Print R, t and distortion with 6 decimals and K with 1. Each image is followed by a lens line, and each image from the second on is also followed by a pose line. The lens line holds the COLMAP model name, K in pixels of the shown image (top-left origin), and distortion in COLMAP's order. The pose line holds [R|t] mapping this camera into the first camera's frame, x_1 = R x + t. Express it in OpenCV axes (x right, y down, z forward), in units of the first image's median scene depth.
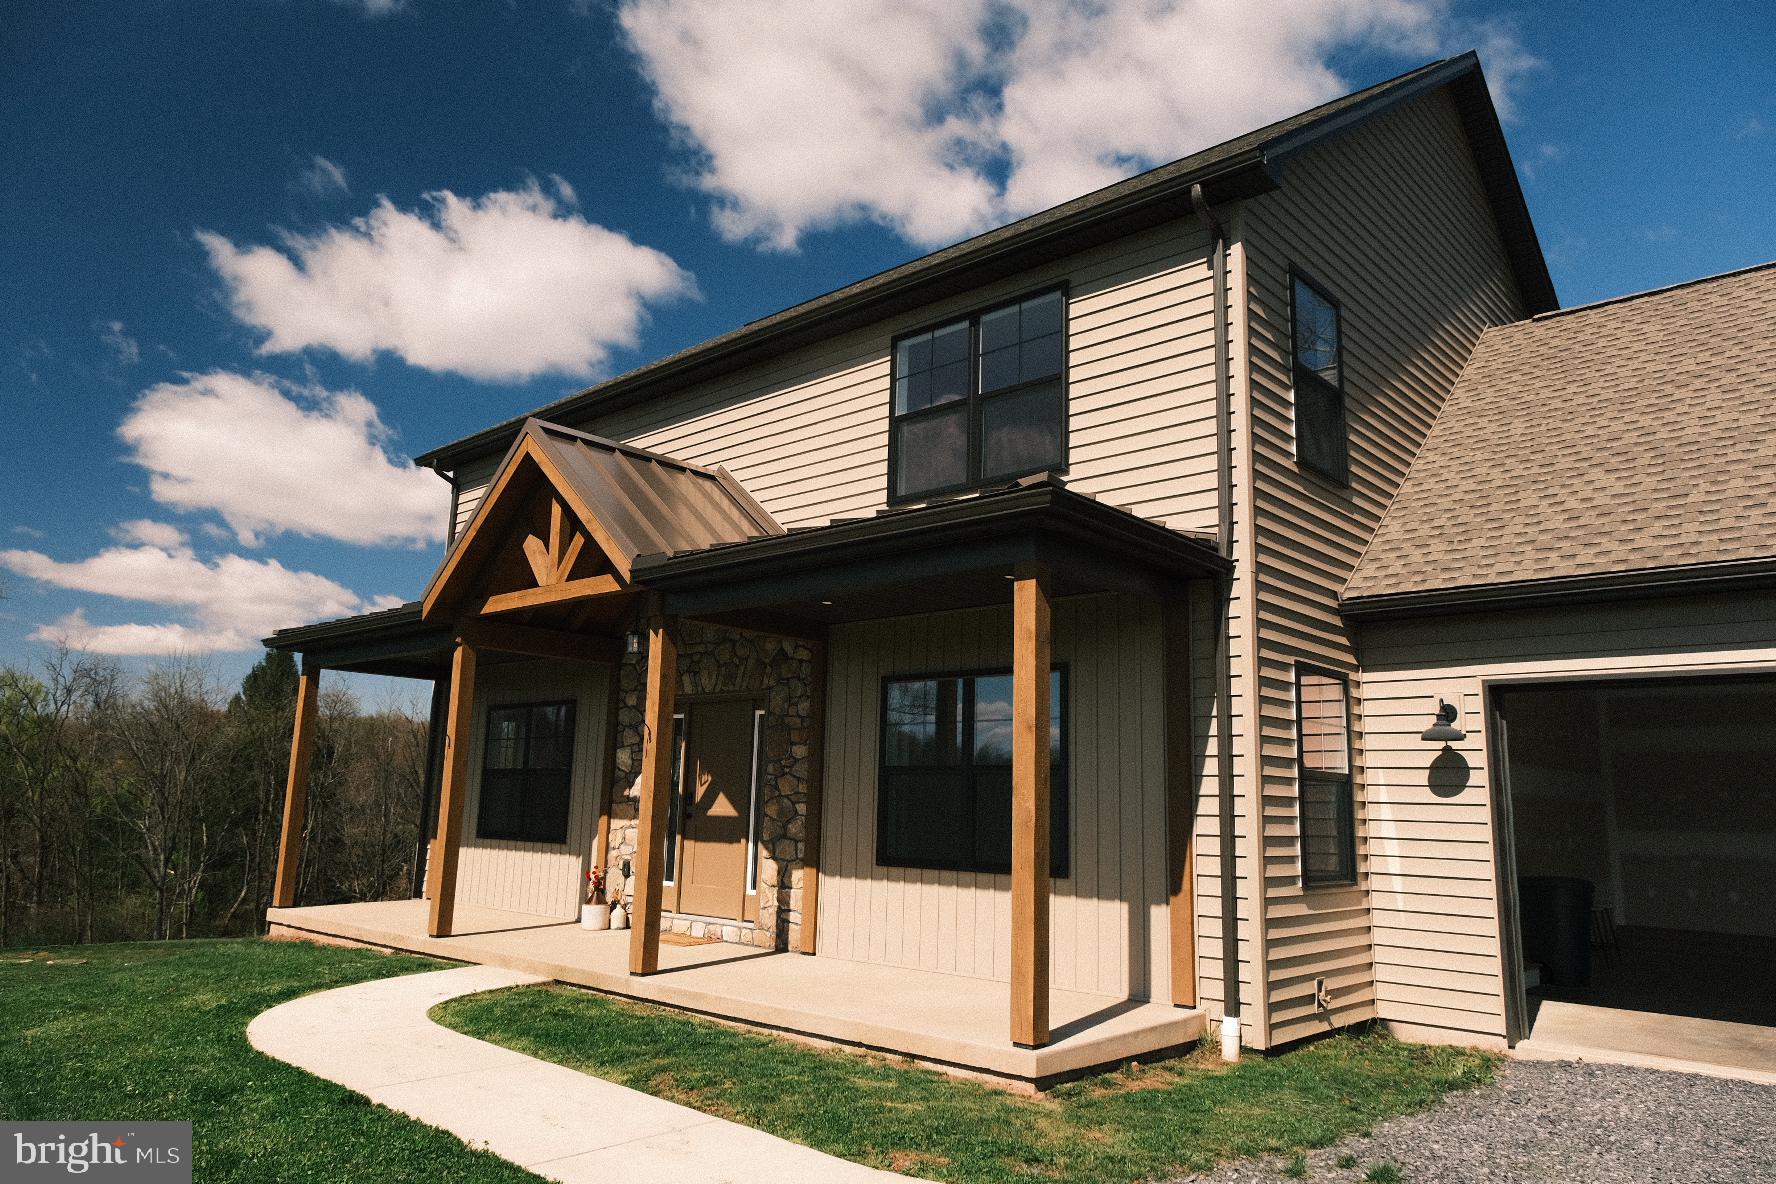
lens RADIAL K [[1204.9, 0, 888.0], [0, 1204.9, 592.0], [0, 0, 1]] dist [-0.008684, 0.001920]
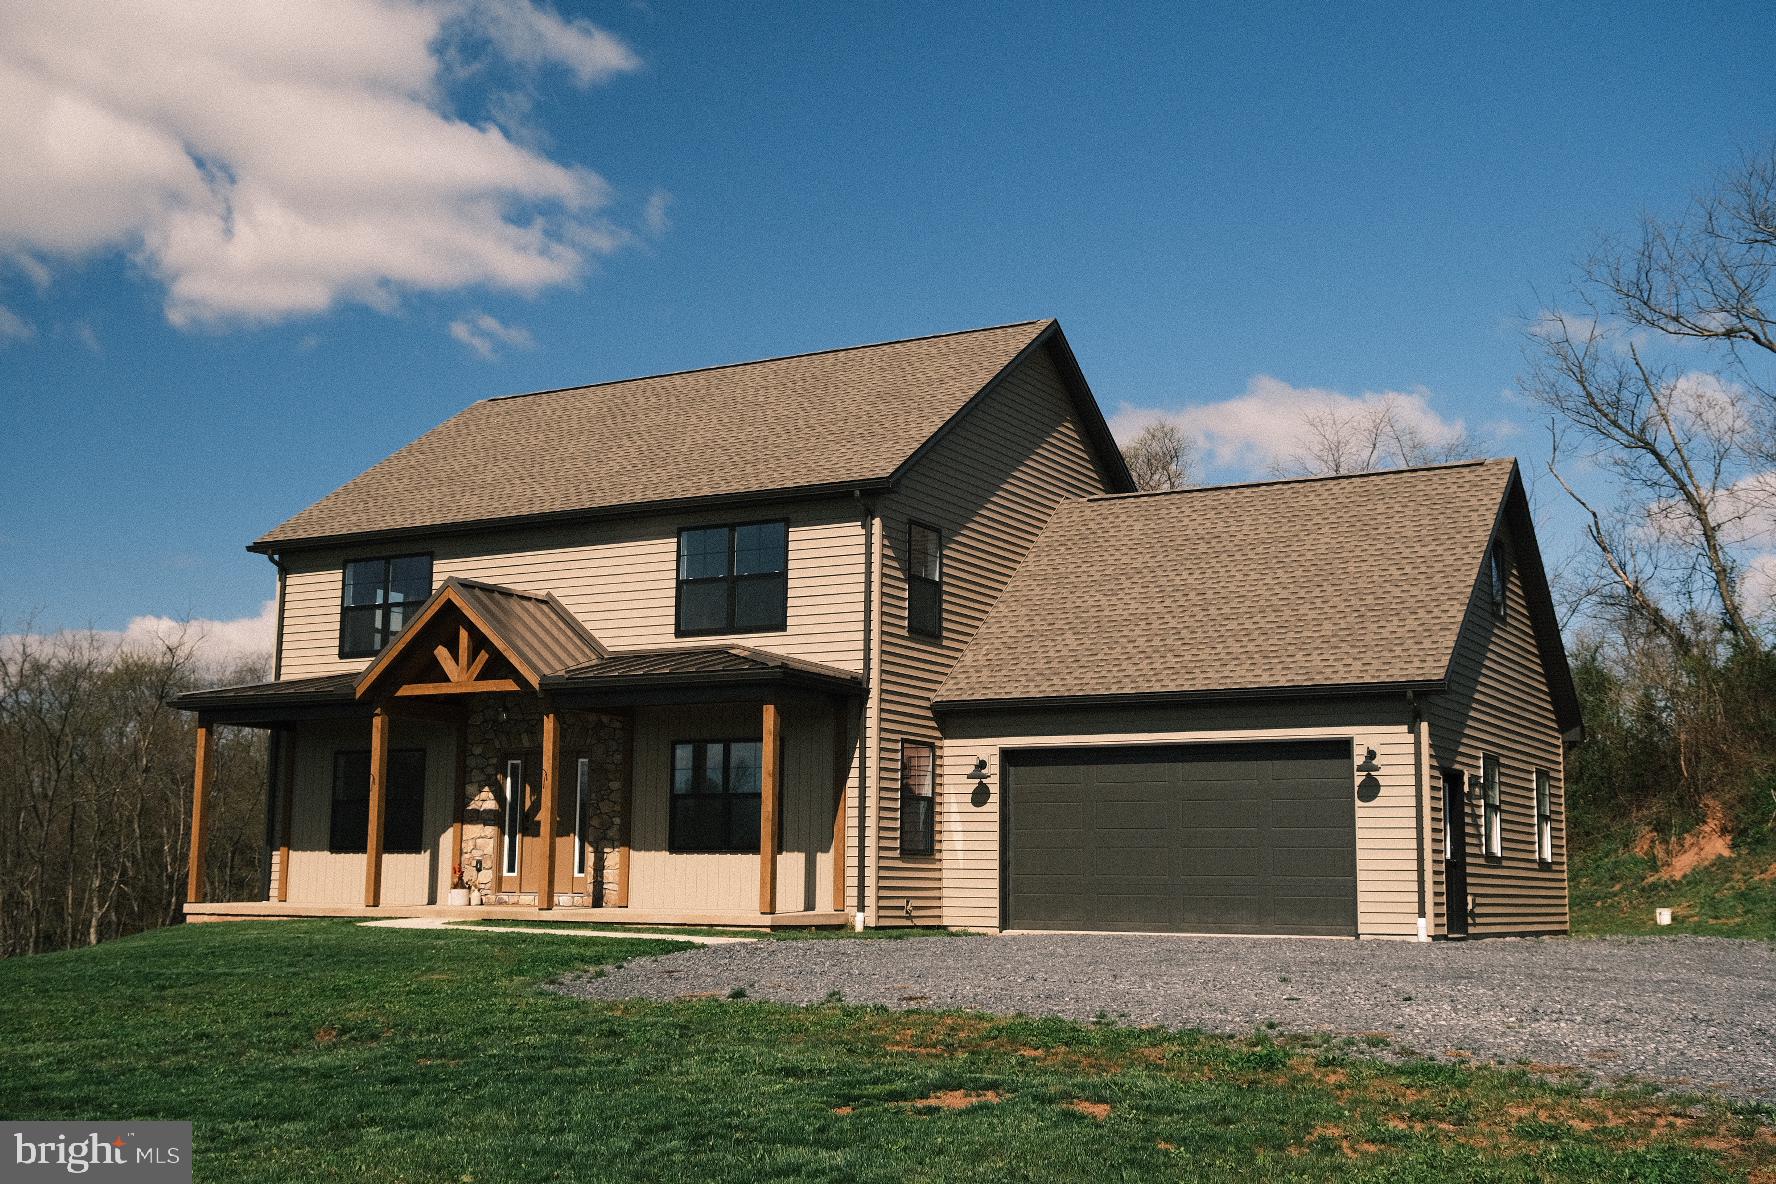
lens RADIAL K [[2034.4, 0, 888.0], [0, 2034.4, 592.0], [0, 0, 1]] dist [-0.021316, 0.003265]
pose [[0.976429, 0.016840, 0.215180, -0.365695], [-0.024881, 0.999087, 0.034716, -0.272631], [-0.214399, -0.039251, 0.975957, -2.044499]]
